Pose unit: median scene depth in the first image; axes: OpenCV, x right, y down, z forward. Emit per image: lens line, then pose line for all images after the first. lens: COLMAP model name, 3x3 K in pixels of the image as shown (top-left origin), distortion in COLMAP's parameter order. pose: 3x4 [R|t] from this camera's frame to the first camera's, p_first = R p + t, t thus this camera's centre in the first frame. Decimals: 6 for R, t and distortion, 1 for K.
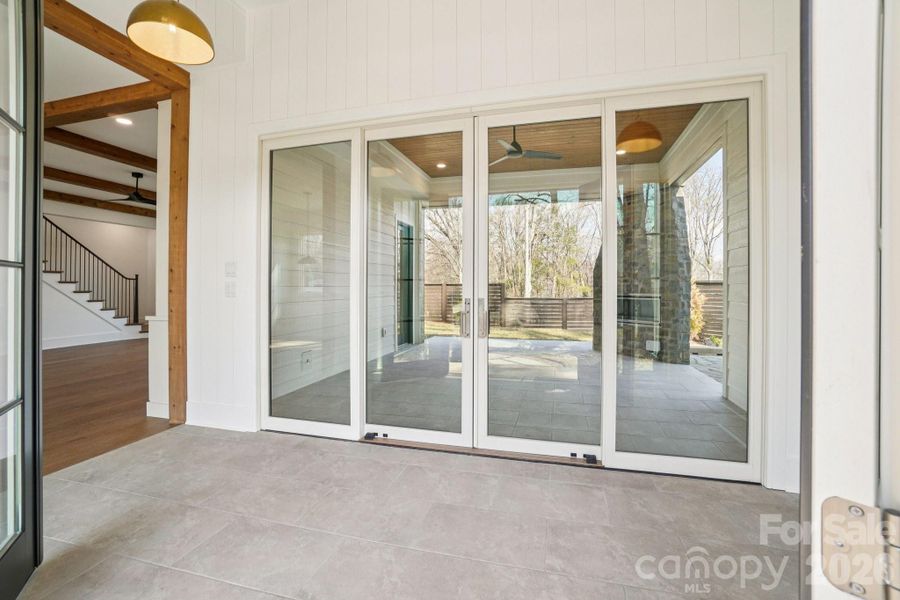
lens RADIAL K [[395.6, 0, 451.7], [0, 395.6, 290.7], [0, 0, 1]] dist [-0.032667, 0.000442]
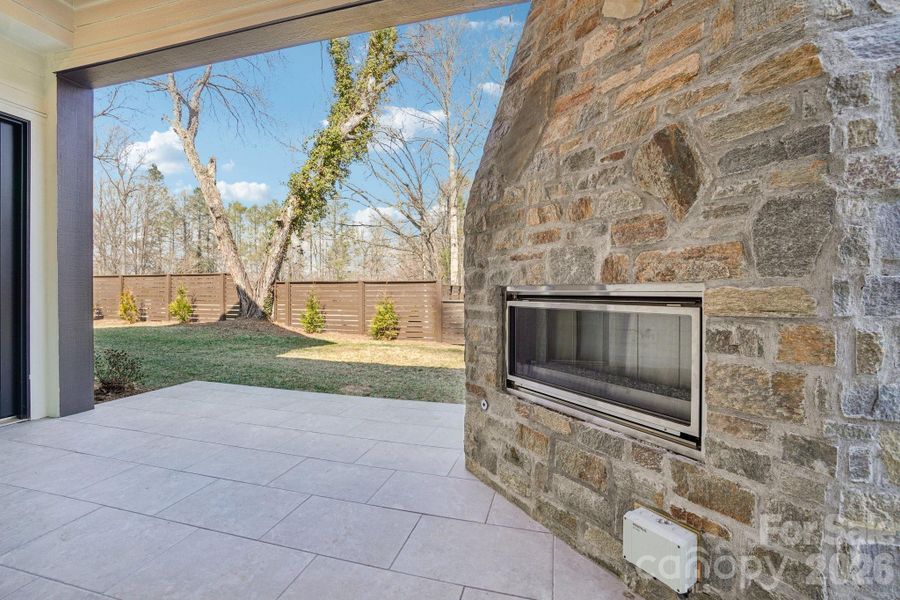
lens RADIAL K [[395.6, 0, 451.7], [0, 395.6, 290.7], [0, 0, 1]] dist [-0.032667, 0.000442]
pose [[0.999992, -0.002474, 0.003092, 0.420343], [0.002479, 0.999996, -0.001519, 0.012203], [-0.003088, 0.001527, 0.999994, 0.830467]]
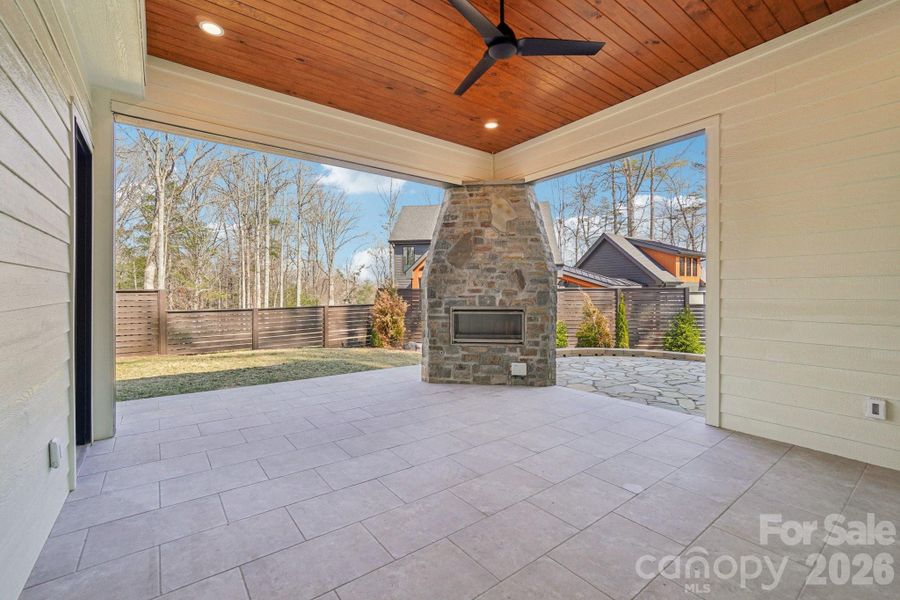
lens RADIAL K [[395.6, 0, 451.7], [0, 395.6, 290.7], [0, 0, 1]] dist [-0.032667, 0.000442]
pose [[0.597941, -0.000730, 0.801540, -0.255074], [0.001357, 0.999999, -0.000101, -0.027110], [-0.801539, 0.001148, 0.597941, 0.629996]]
